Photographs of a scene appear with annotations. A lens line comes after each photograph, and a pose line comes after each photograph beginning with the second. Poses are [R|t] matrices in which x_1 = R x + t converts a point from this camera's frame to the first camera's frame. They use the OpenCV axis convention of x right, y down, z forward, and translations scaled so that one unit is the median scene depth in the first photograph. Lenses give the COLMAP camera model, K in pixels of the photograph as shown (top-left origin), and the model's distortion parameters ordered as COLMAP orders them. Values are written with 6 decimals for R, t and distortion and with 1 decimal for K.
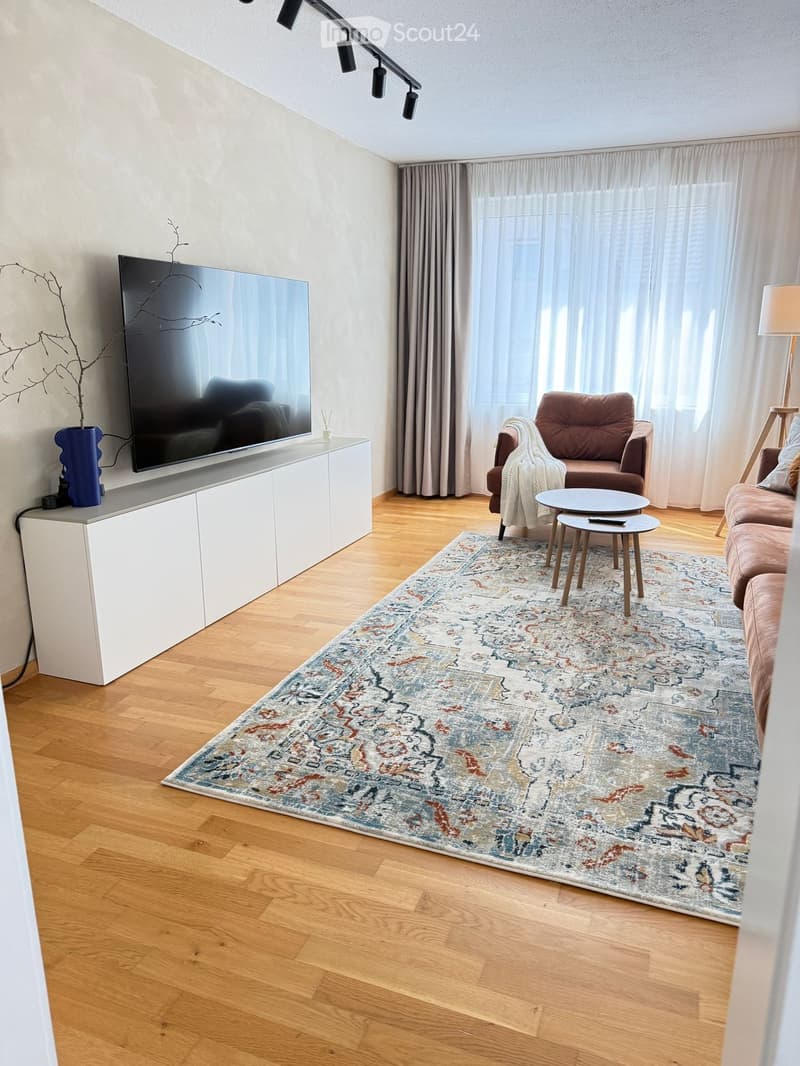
lens RADIAL K [[767.2, 0, 400.0], [0, 767.2, 533.0], [0, 0, 1]] dist [0.111500, -0.120345]
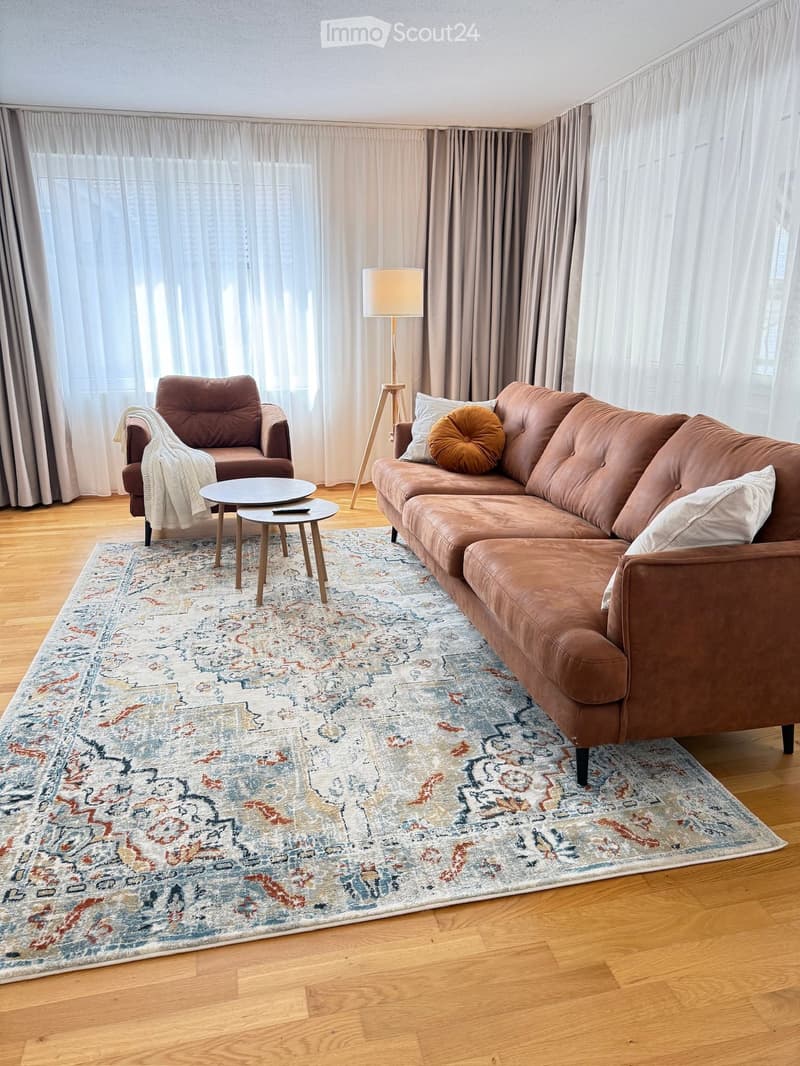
lens RADIAL K [[767.2, 0, 400.0], [0, 767.2, 533.0], [0, 0, 1]] dist [0.111500, -0.120345]
pose [[0.839236, -0.163504, 0.518604, -0.171911], [0.146994, 0.986431, 0.073124, -0.054656], [-0.523523, 0.014863, 0.851882, 0.143635]]
